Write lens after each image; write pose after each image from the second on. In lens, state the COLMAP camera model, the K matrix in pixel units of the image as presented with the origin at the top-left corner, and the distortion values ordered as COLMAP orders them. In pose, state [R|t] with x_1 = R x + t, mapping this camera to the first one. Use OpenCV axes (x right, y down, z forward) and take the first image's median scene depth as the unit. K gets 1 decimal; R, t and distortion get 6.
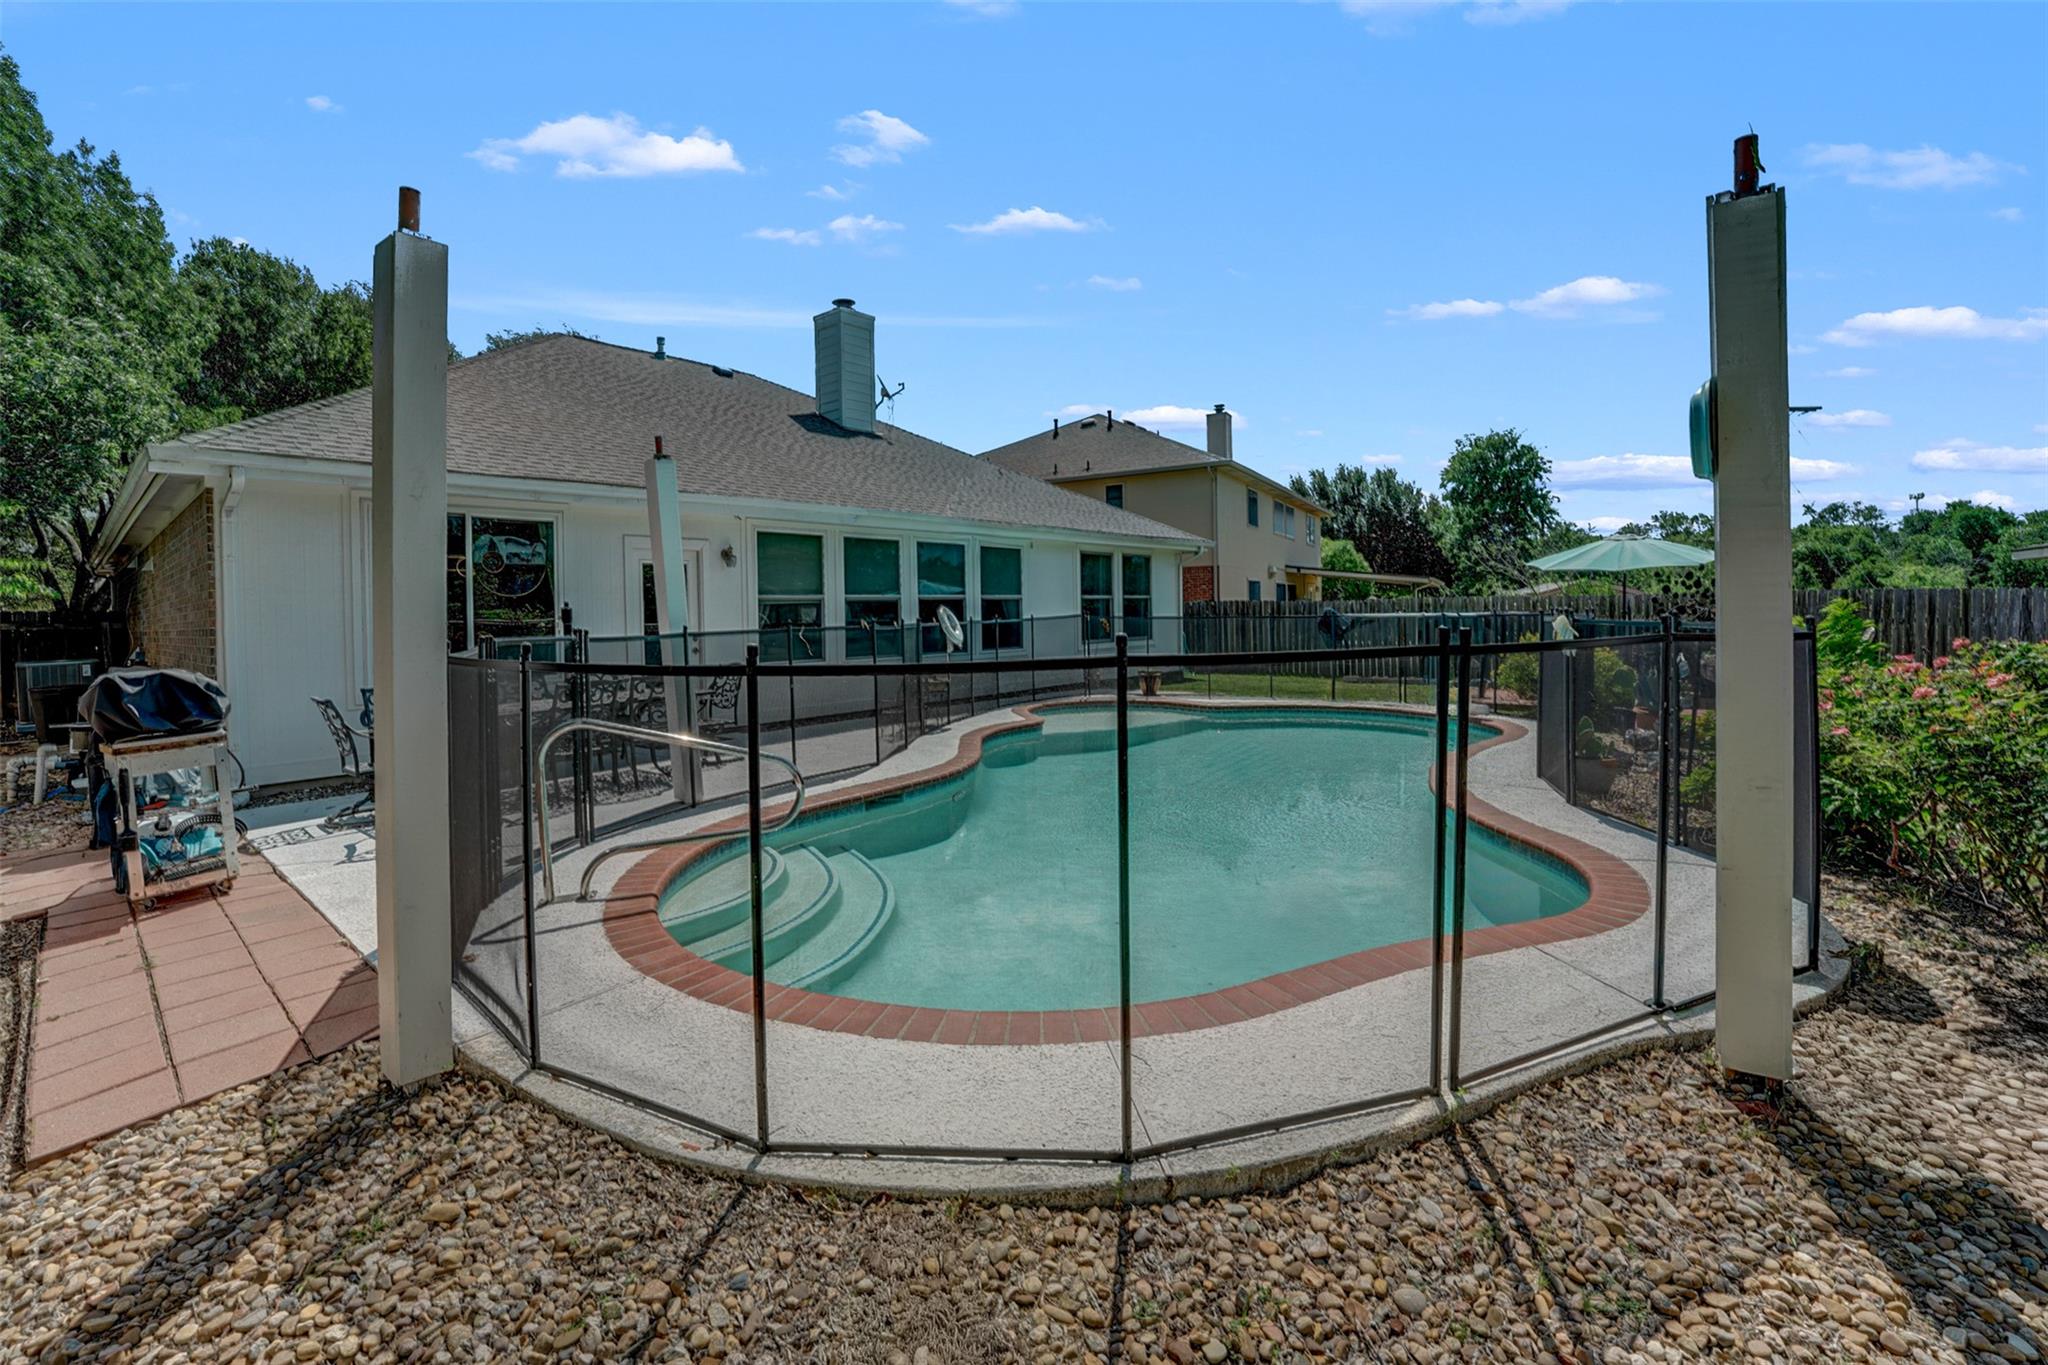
lens RADIAL K [[841.5, 0, 1028.5], [0, 841.5, 667.1], [0, 0, 1]] dist [-0.021767, 0.000232]
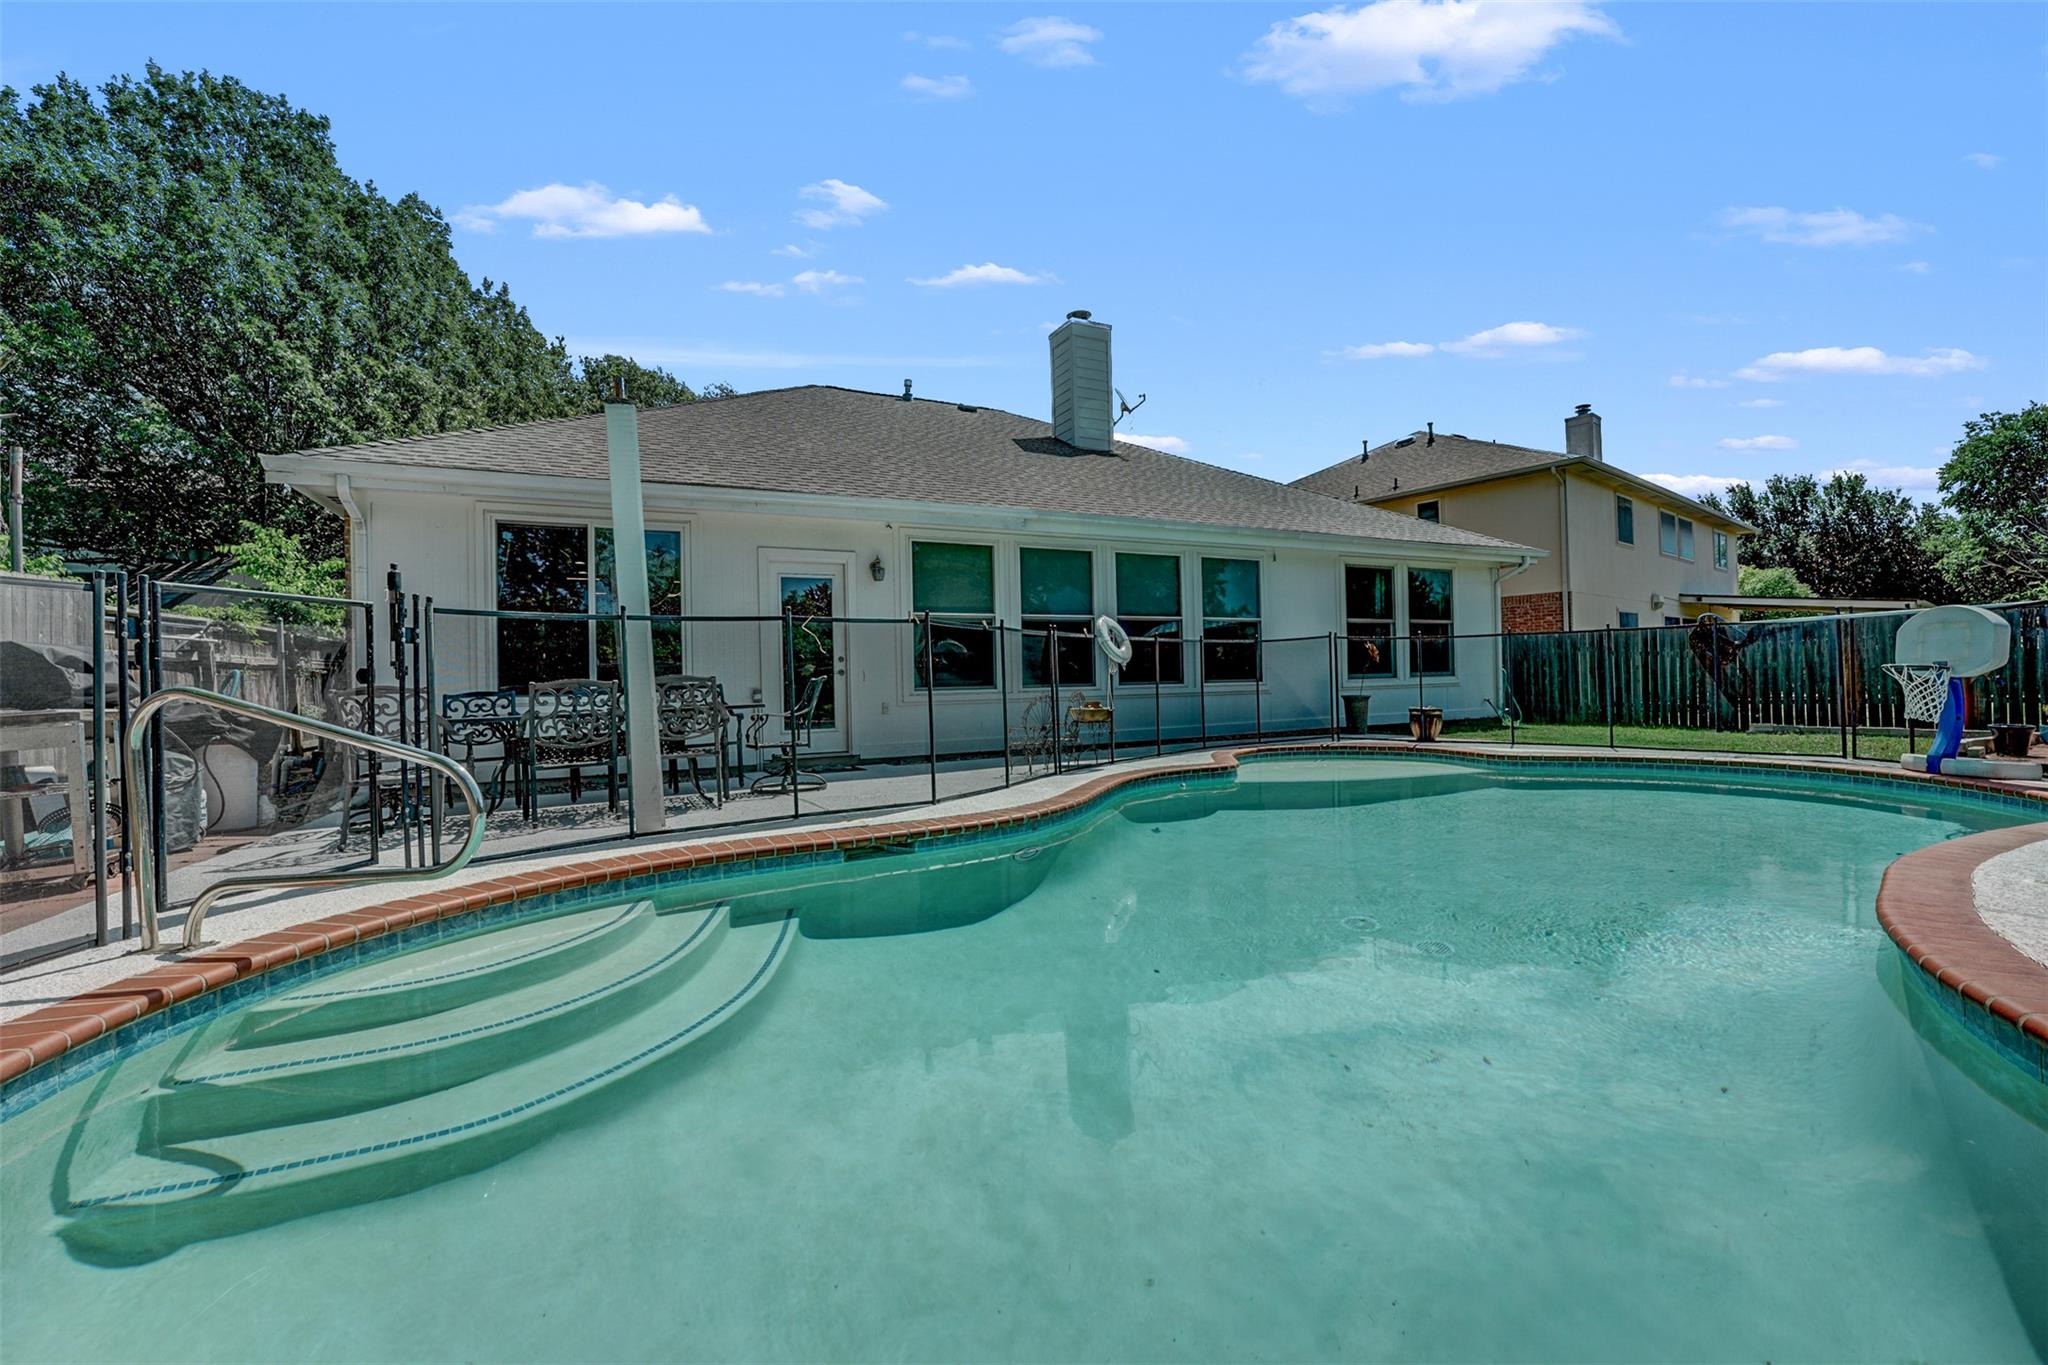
lens RADIAL K [[823.2, 0, 1027.6], [0, 823.2, 704.8], [0, 0, 1]] dist [-0.017143, 0.000037]
pose [[0.923966, 0.007063, -0.382408, 0.065320], [-0.016136, 0.999659, -0.020524, 0.014550], [0.382133, 0.025134, 0.923765, 0.123243]]
